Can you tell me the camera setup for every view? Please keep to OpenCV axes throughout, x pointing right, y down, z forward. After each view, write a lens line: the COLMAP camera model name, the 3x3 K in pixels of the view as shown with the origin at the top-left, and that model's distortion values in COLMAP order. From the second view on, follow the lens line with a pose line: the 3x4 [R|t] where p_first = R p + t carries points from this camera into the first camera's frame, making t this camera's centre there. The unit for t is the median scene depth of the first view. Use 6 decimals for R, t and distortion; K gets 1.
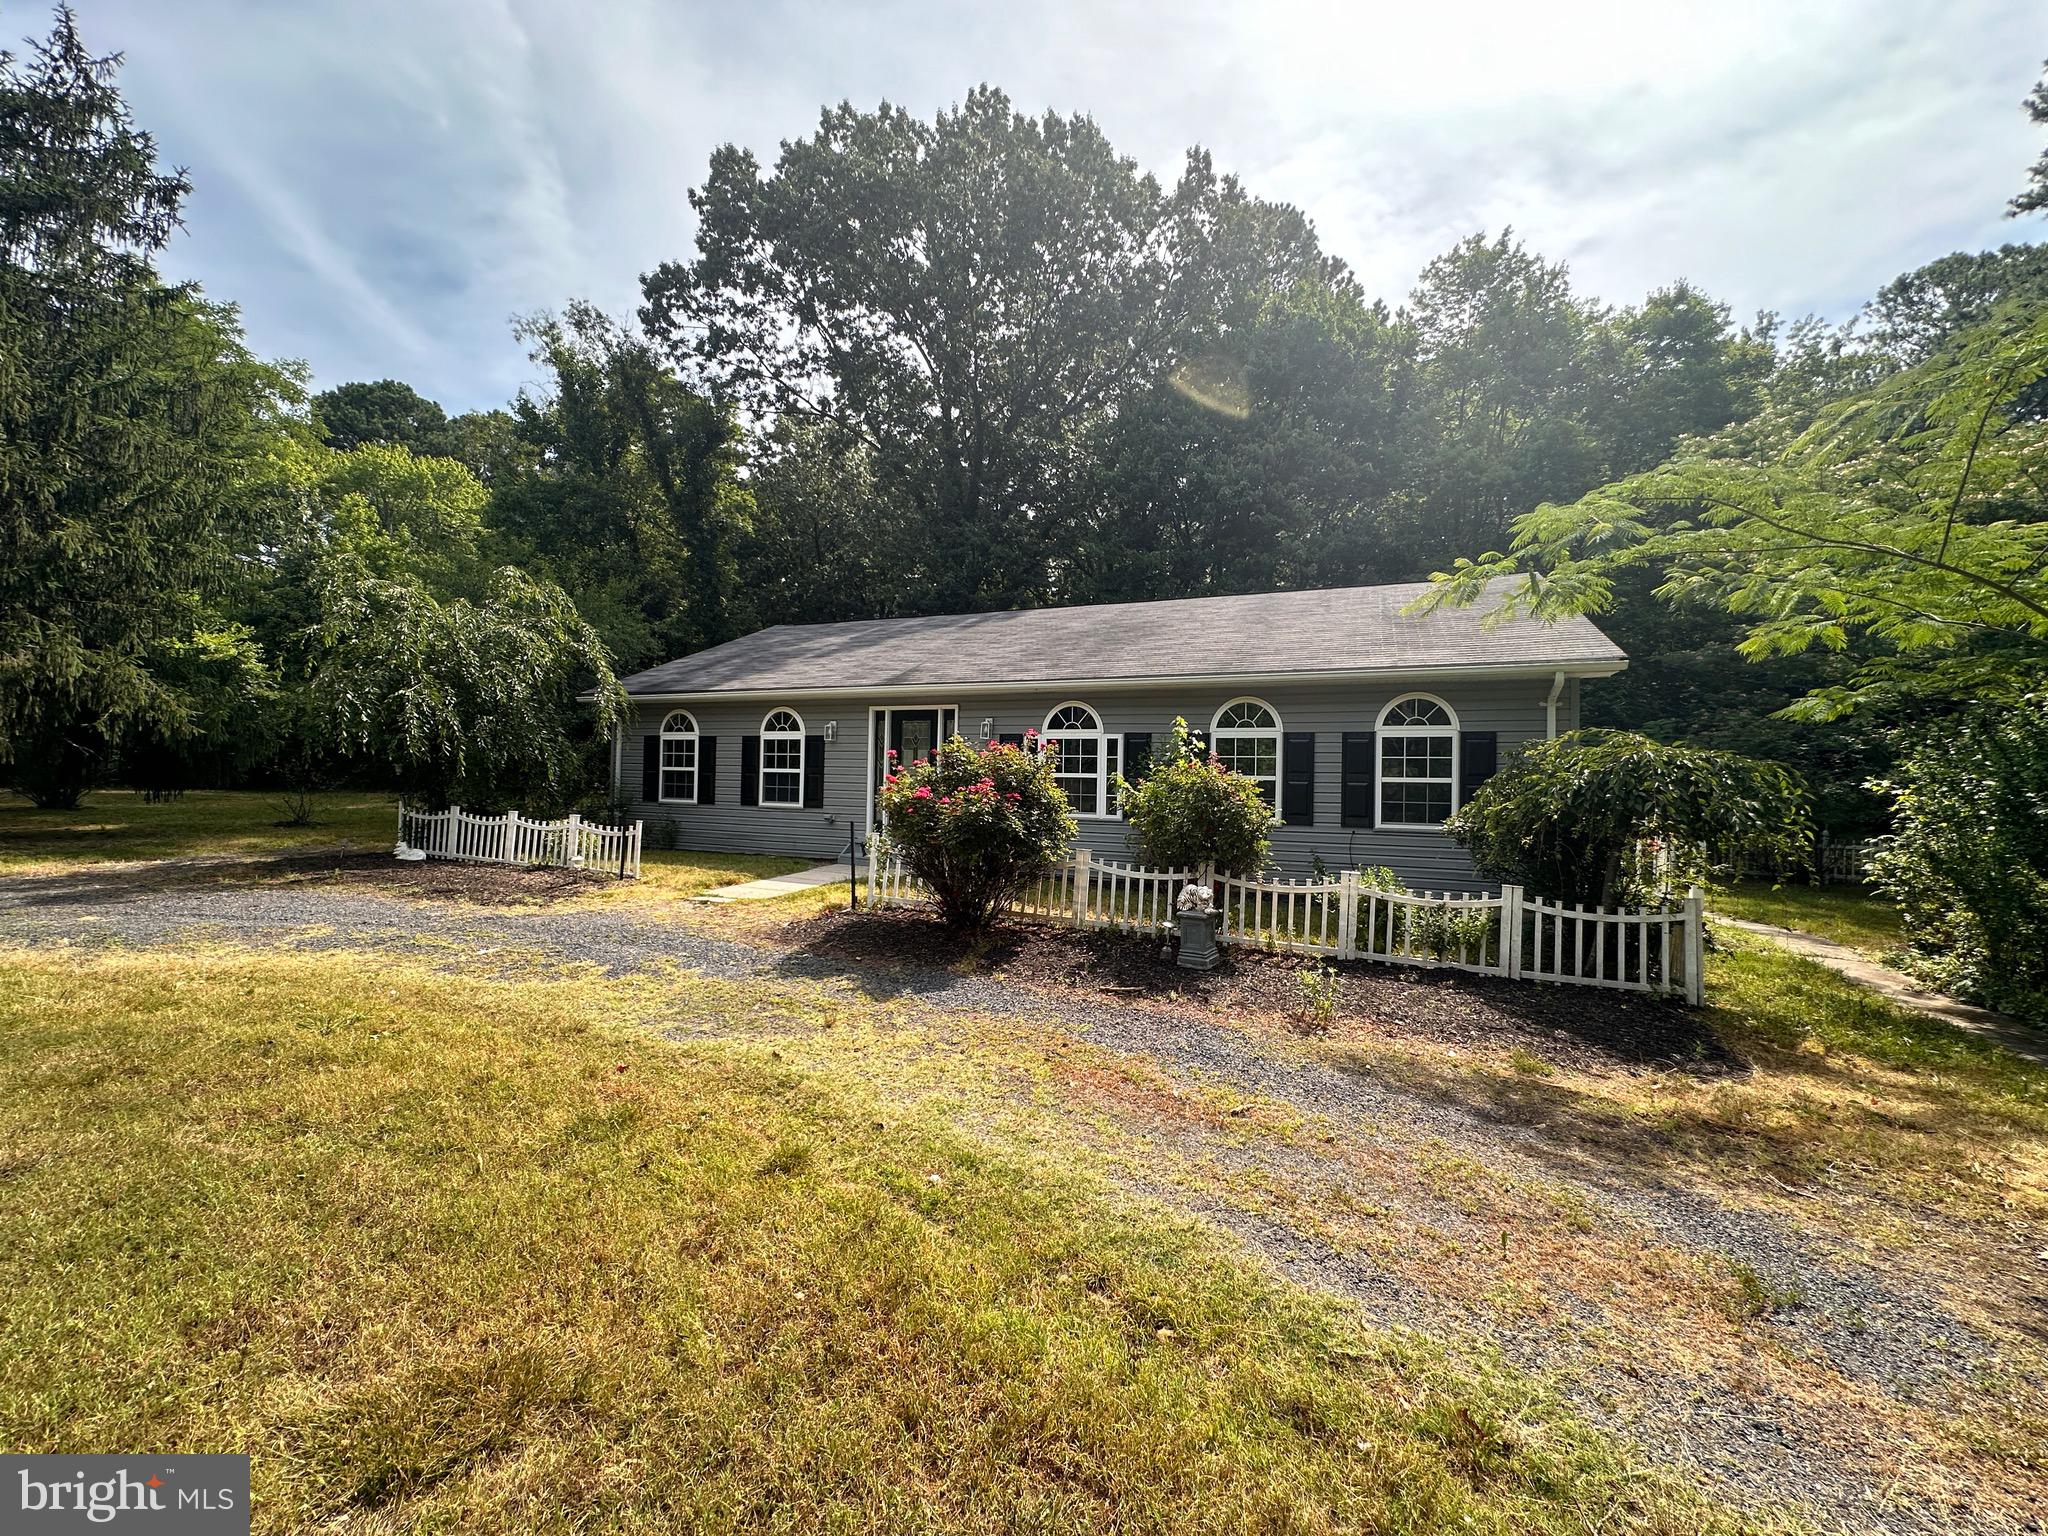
lens RADIAL K [[819.5, 0, 1013.8], [0, 819.5, 758.6], [0, 0, 1]] dist [-0.001784, 0.000789]
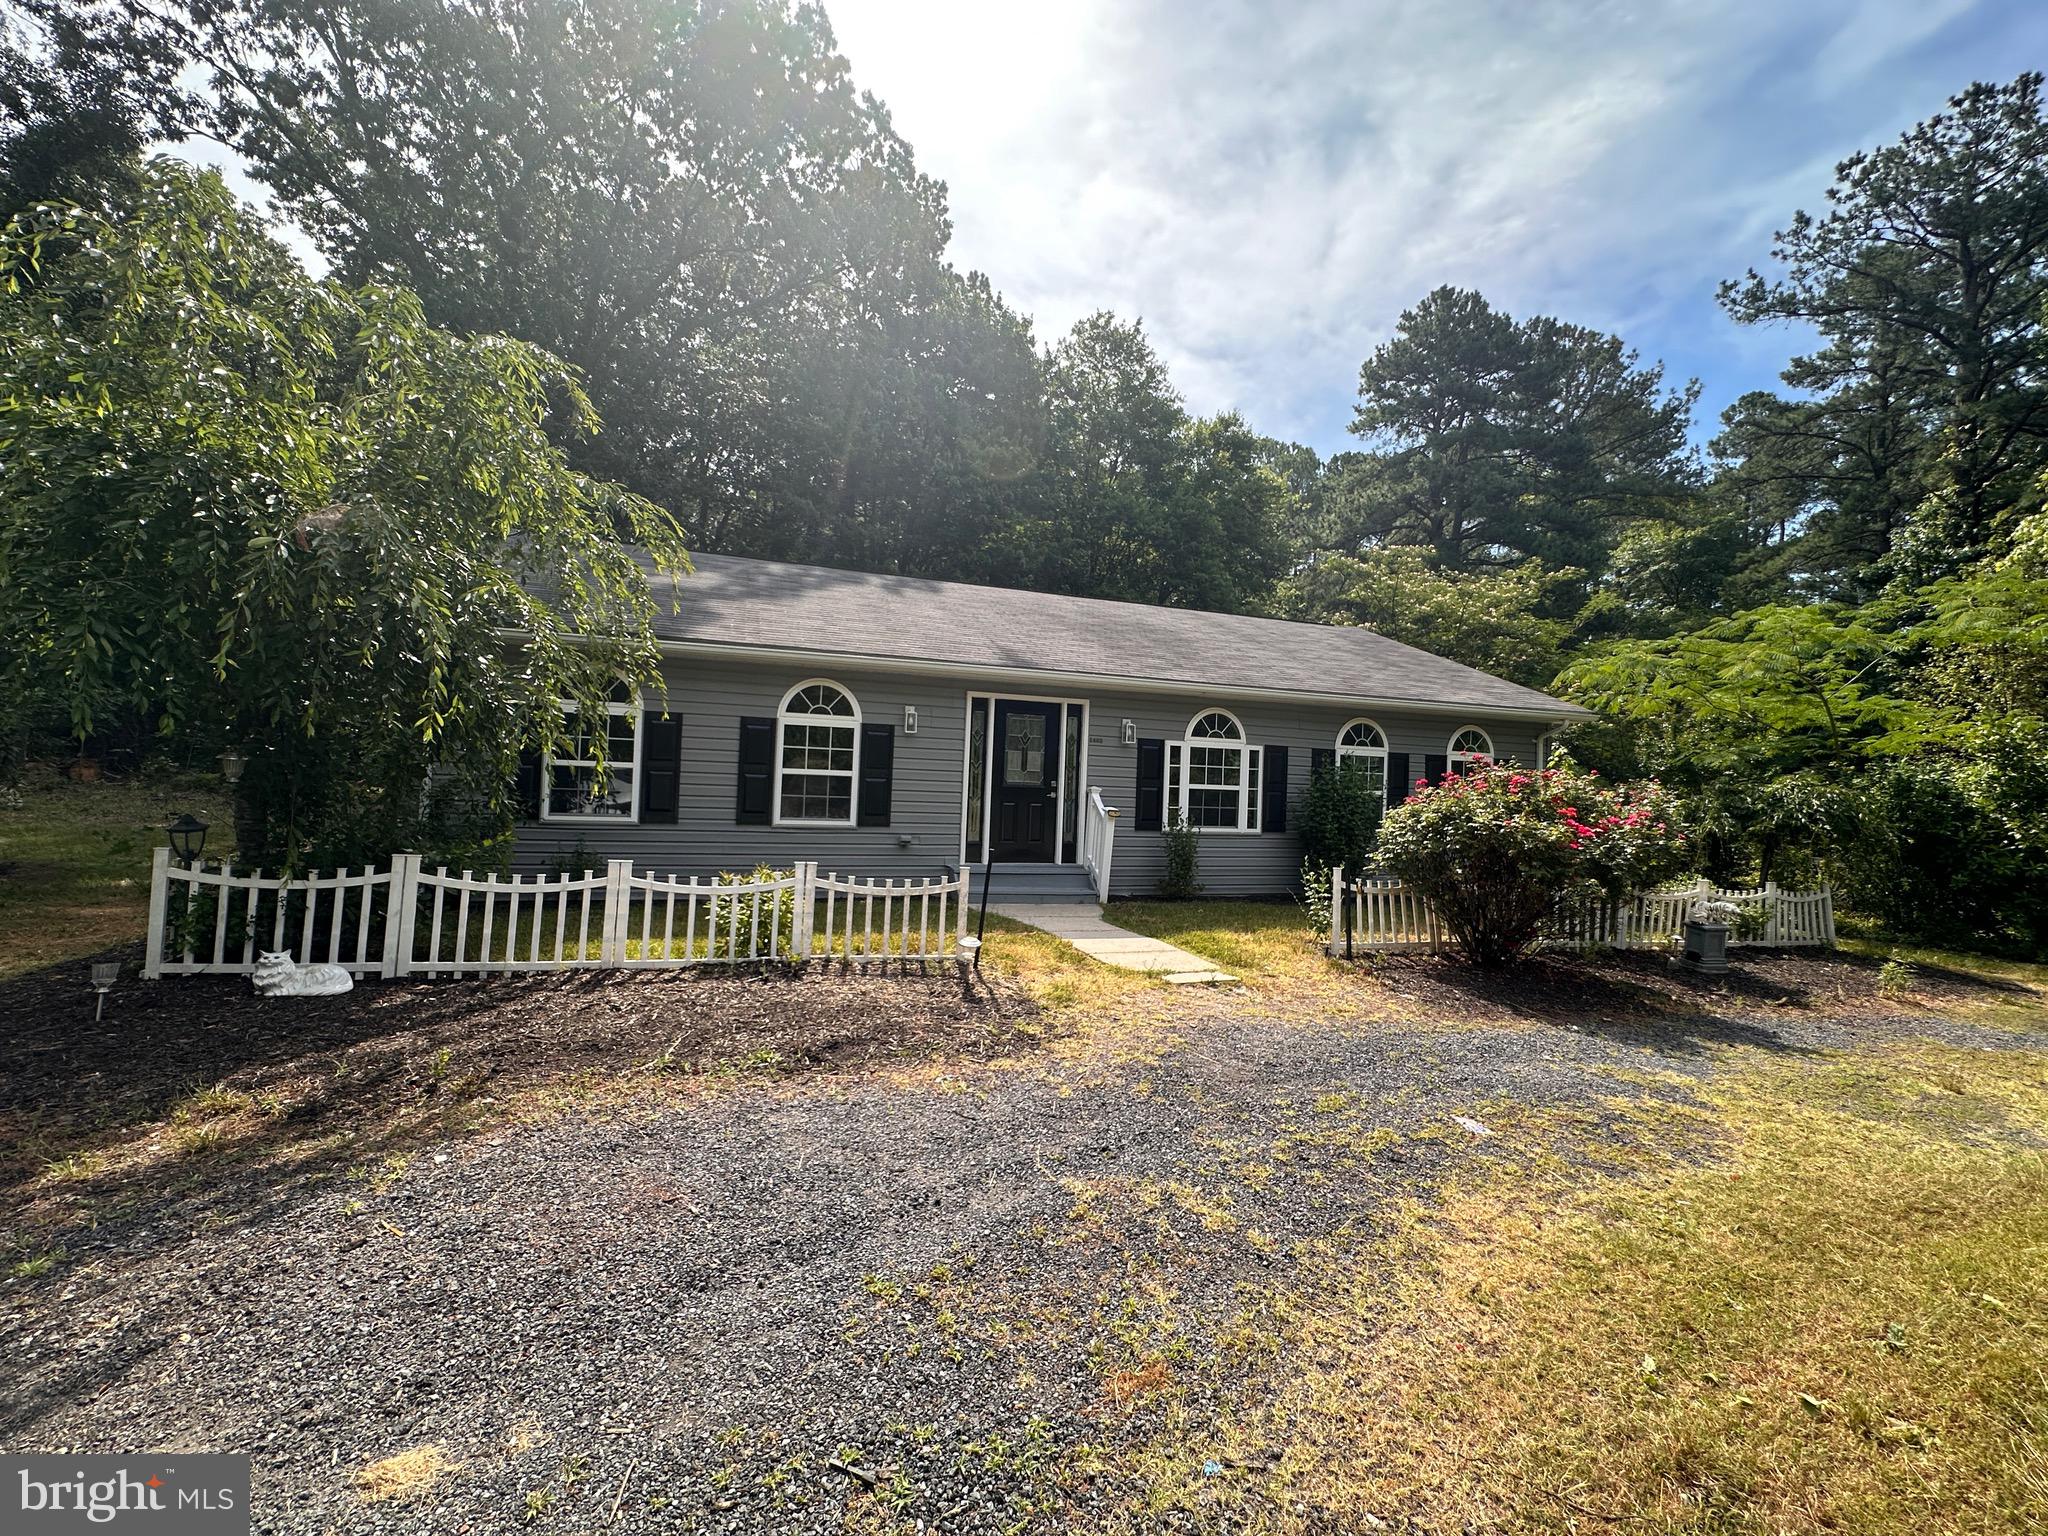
lens RADIAL K [[819.5, 0, 1030.0], [0, 819.5, 768.0], [0, 0, 1]] dist [-0.001784, 0.000789]
pose [[0.741647, 0.018231, 0.670543, -0.641380], [-0.039678, 0.999073, 0.016721, -0.007634], [-0.669616, -0.039007, 0.741683, 0.399733]]
